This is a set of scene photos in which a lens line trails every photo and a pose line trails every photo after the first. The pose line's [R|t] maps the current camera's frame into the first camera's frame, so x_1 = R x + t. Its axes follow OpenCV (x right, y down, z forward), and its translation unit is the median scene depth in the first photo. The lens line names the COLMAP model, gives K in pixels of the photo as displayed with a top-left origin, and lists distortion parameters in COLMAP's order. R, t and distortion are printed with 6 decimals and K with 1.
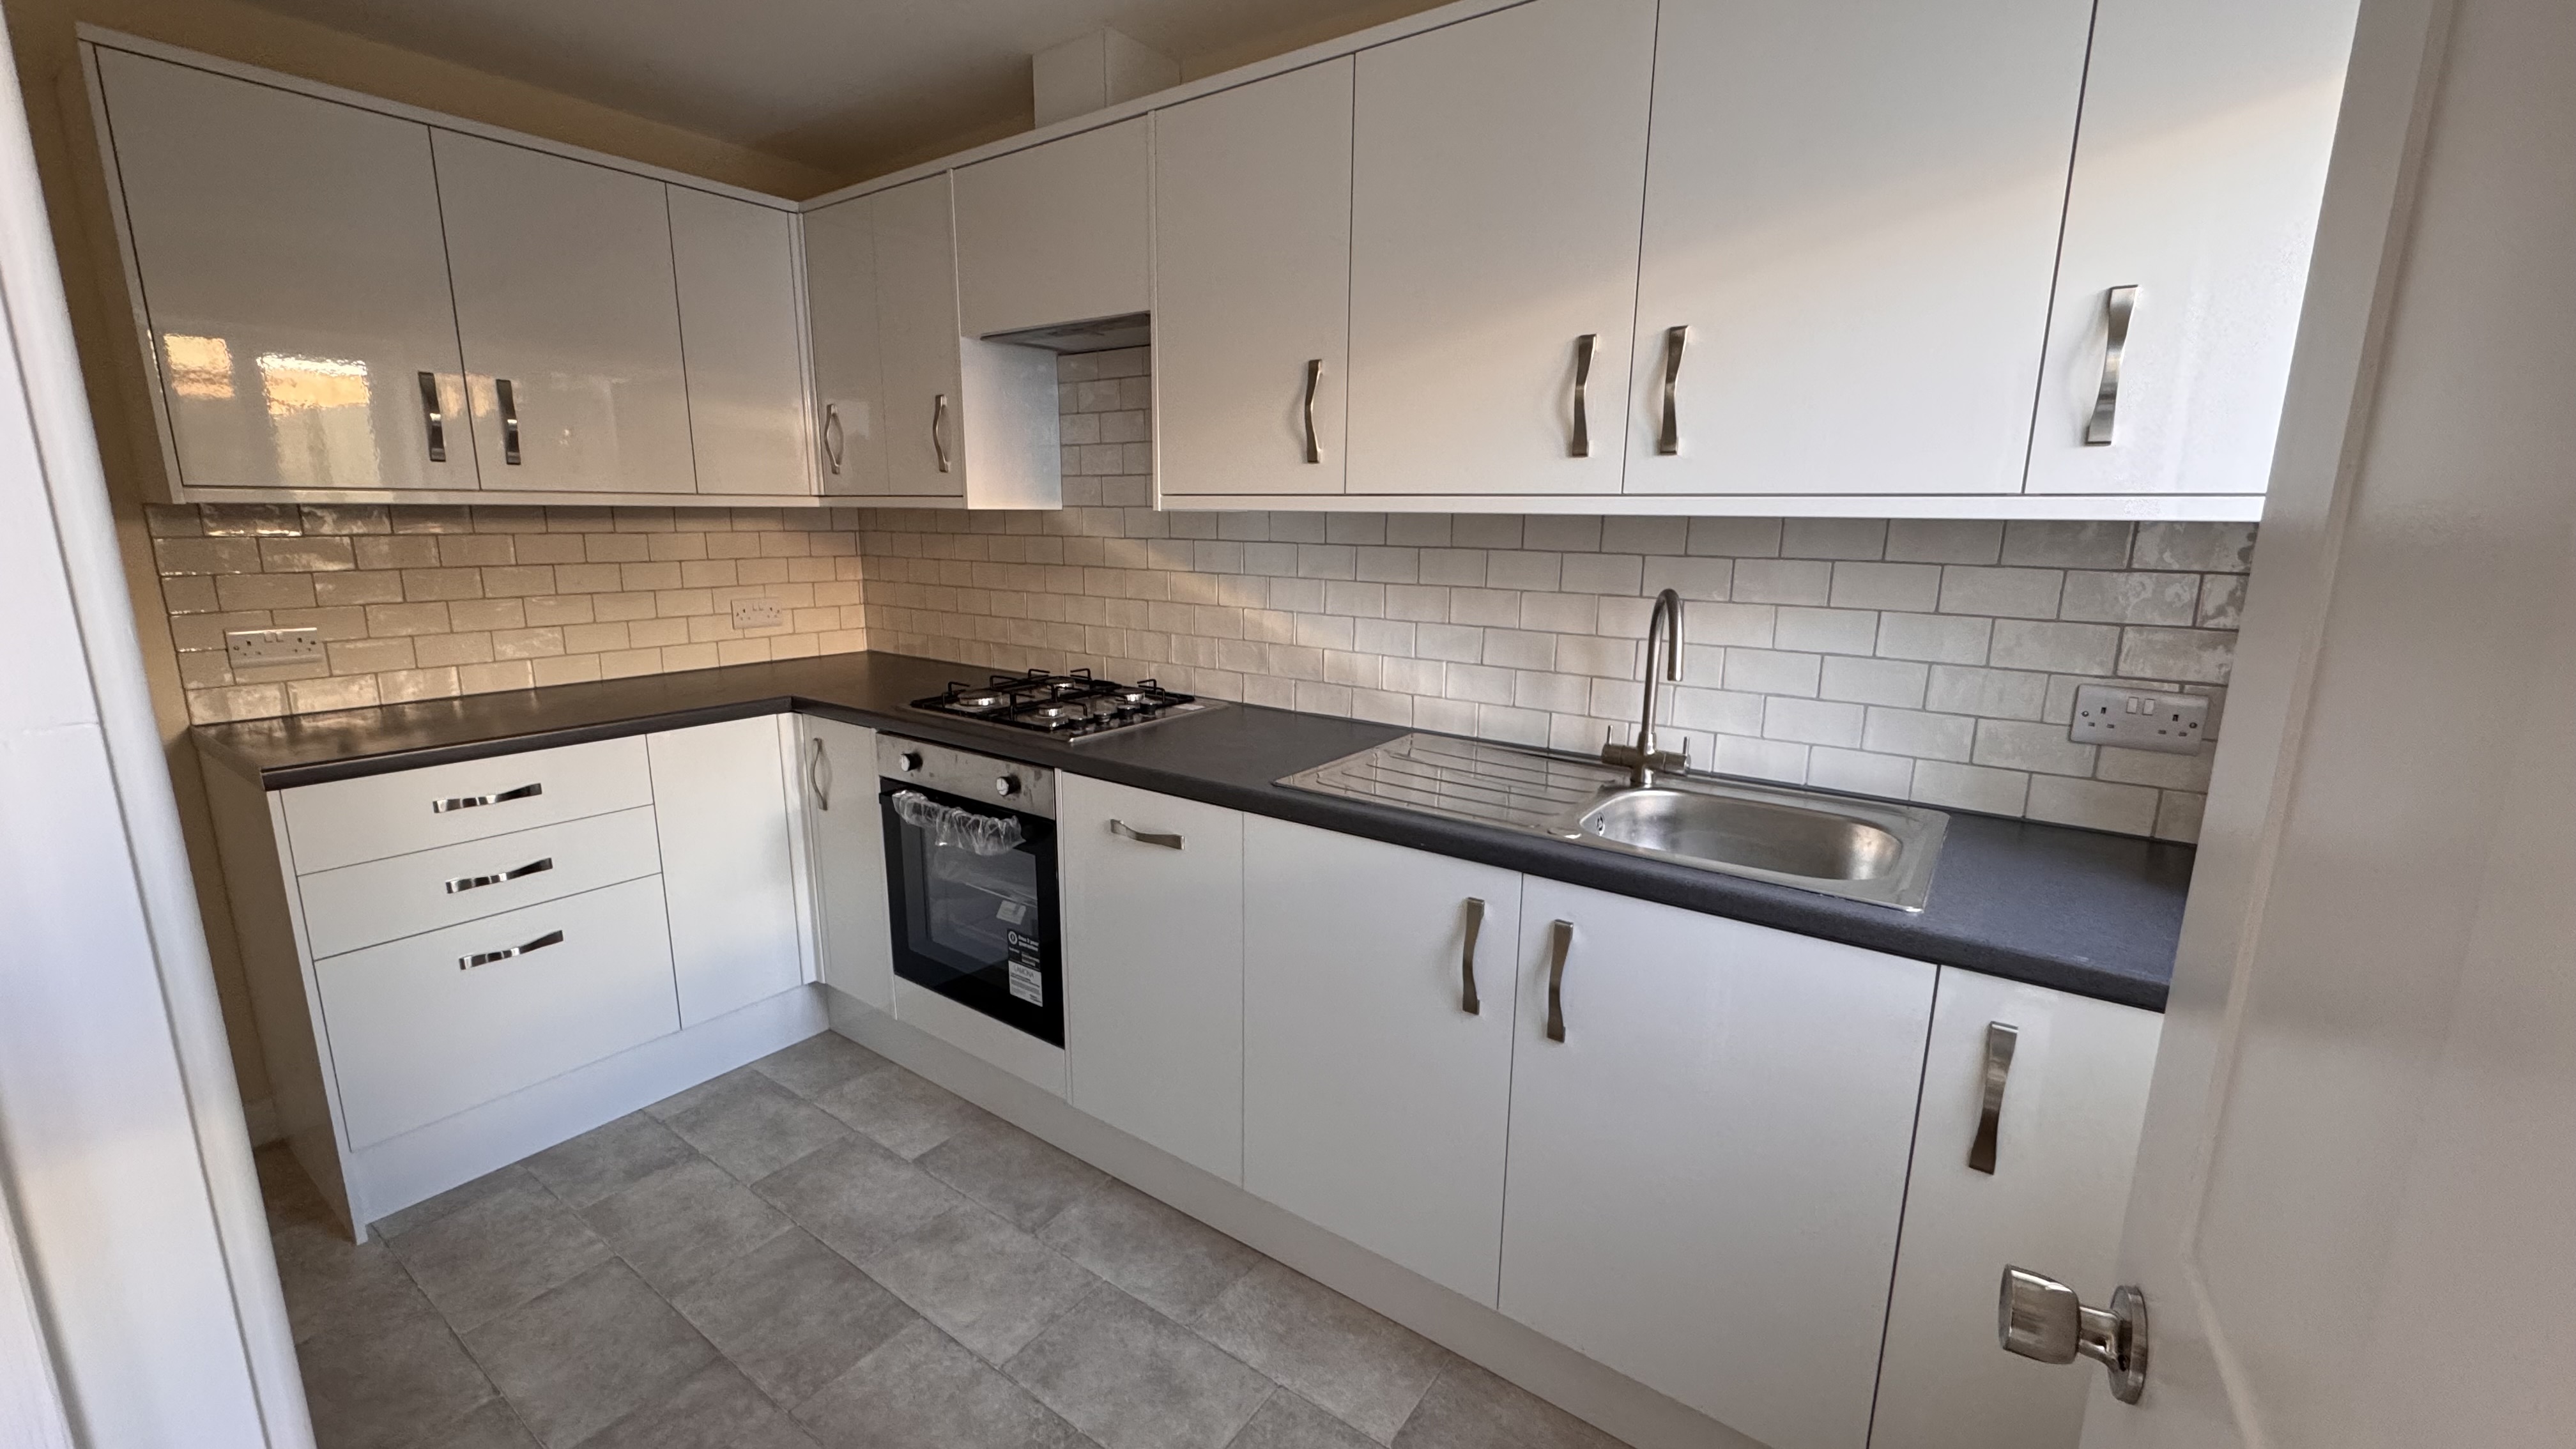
lens RADIAL K [[1024.7, 0, 1284.0], [0, 1024.7, 721.2], [0, 0, 1]] dist [-0.002664, 0.000189]
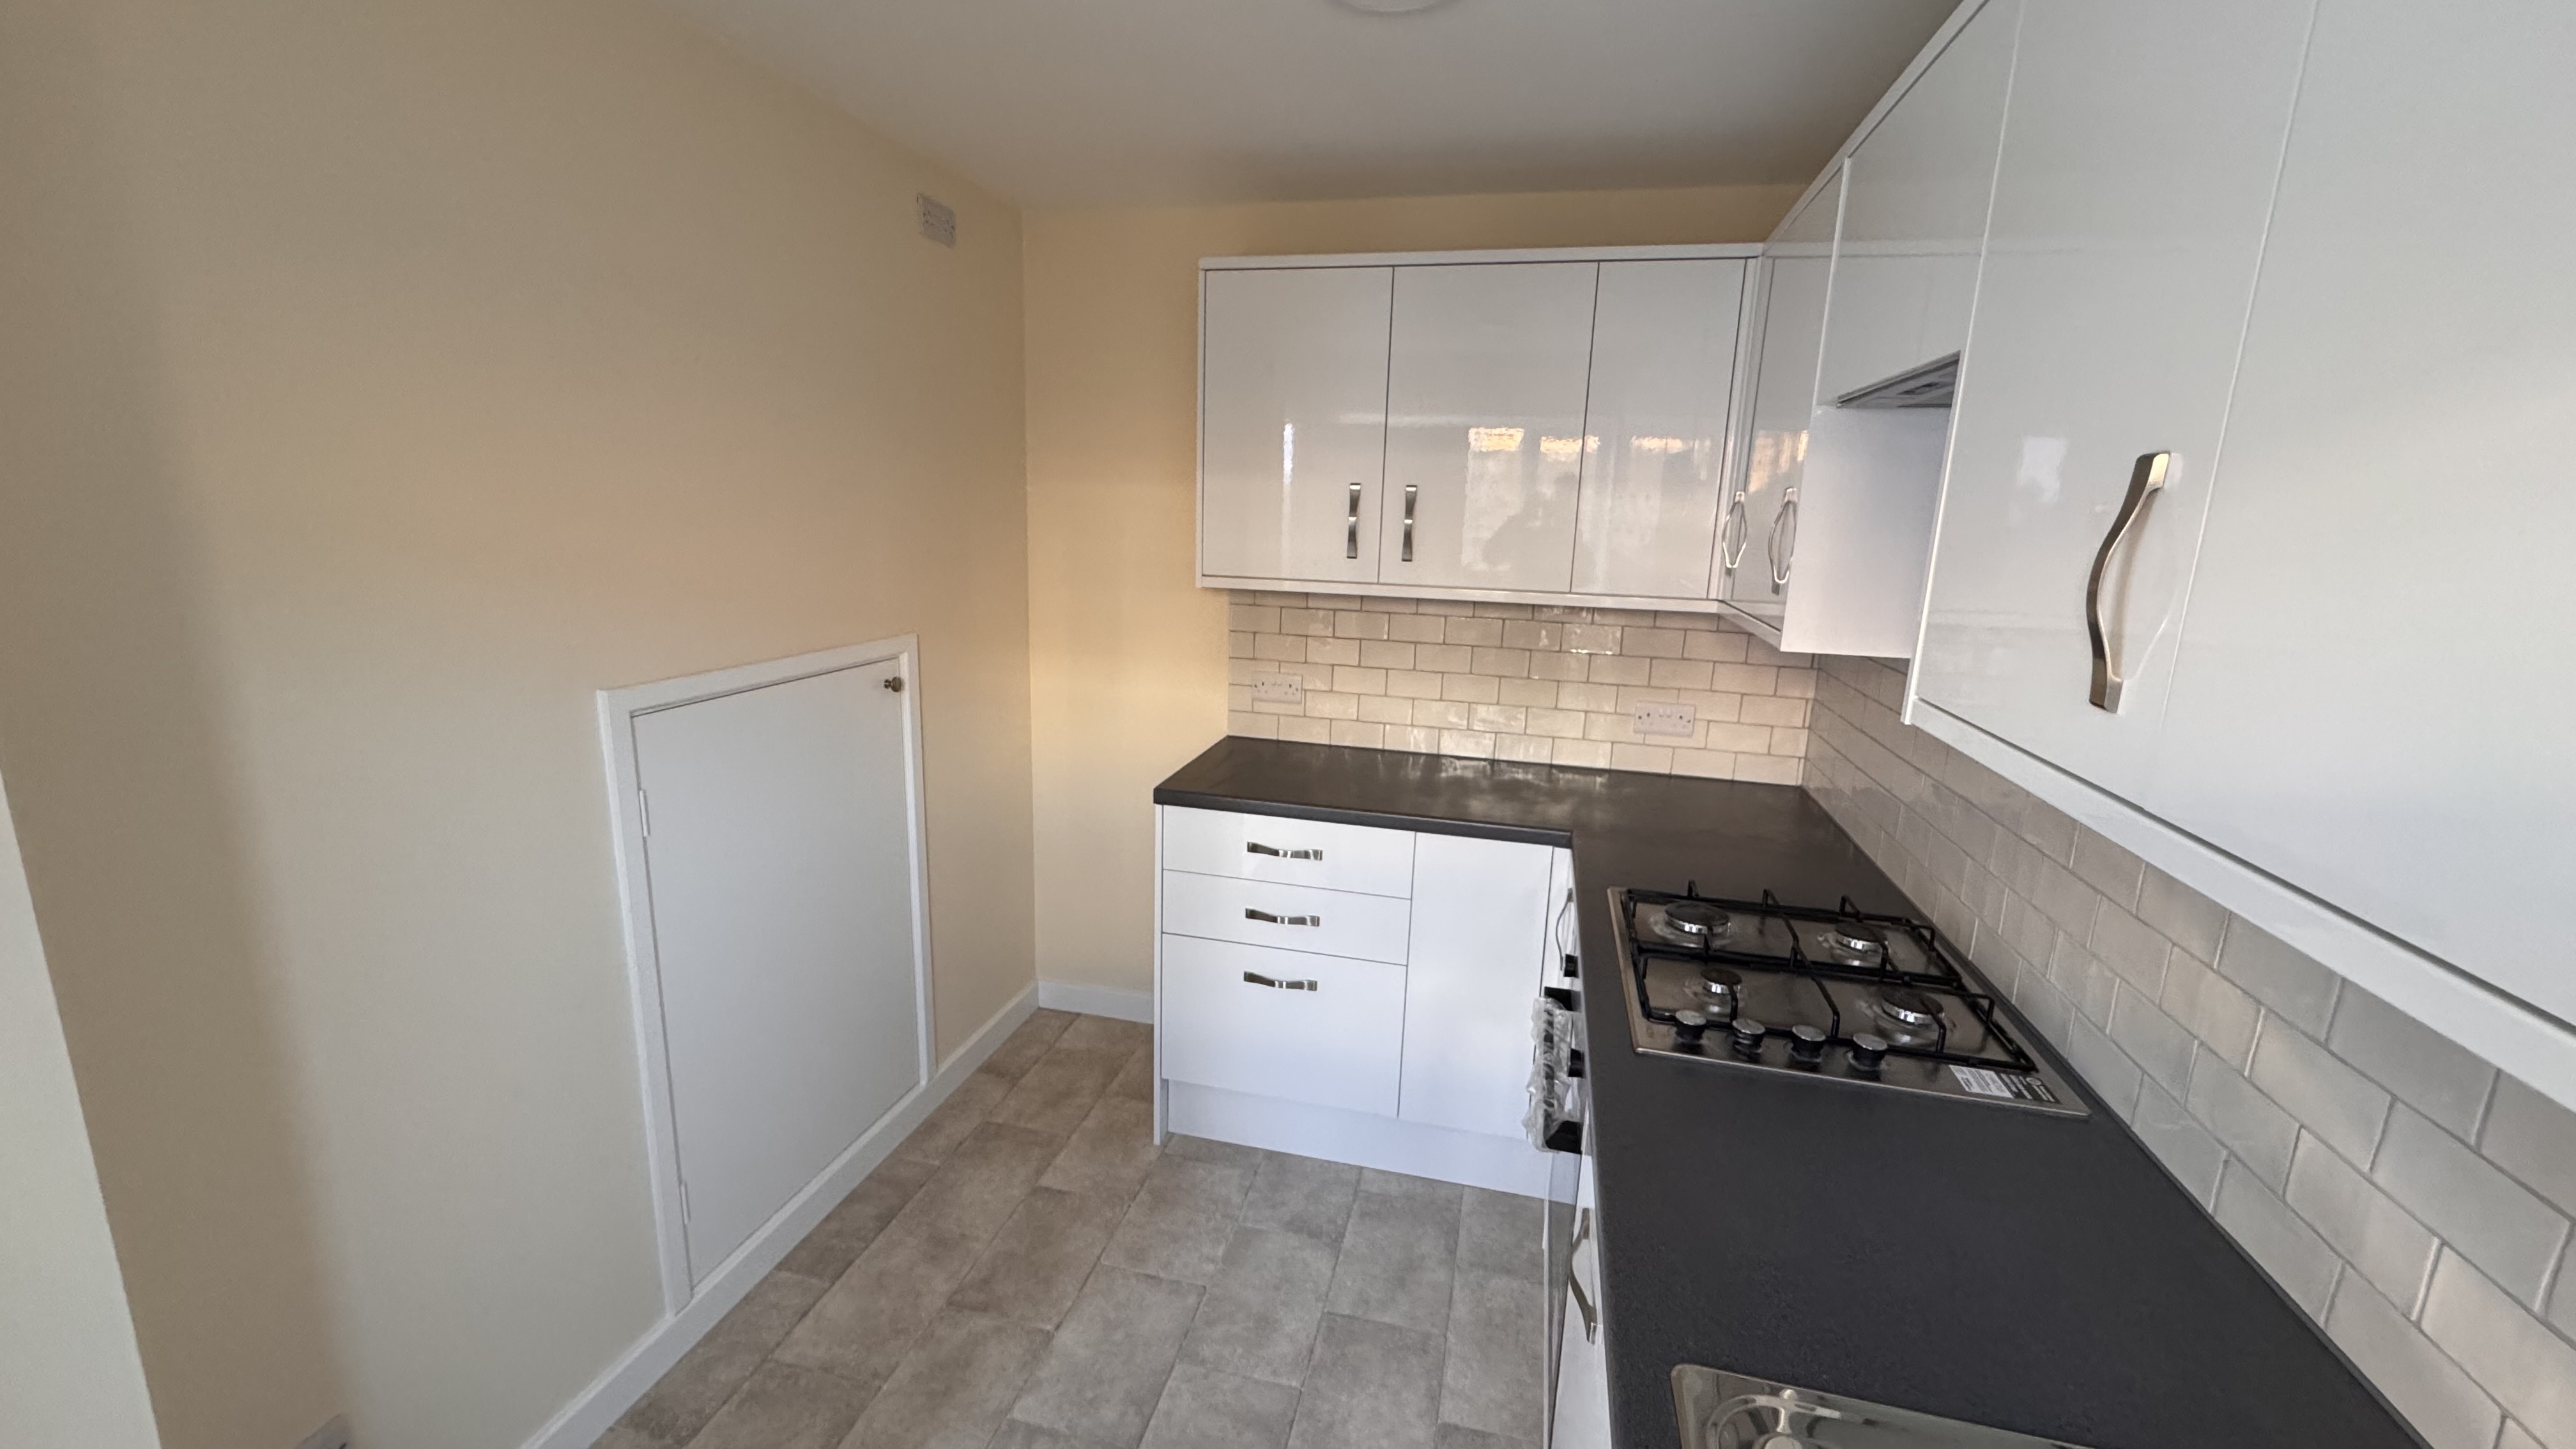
lens RADIAL K [[1024.7, 0, 1289.6], [0, 1024.7, 721.8], [0, 0, 1]] dist [-0.002664, 0.000189]
pose [[0.375664, 0.196965, -0.905583, 0.225417], [-0.214733, 0.969062, 0.121694, -0.191460], [0.901536, 0.148743, 0.406336, 0.468972]]
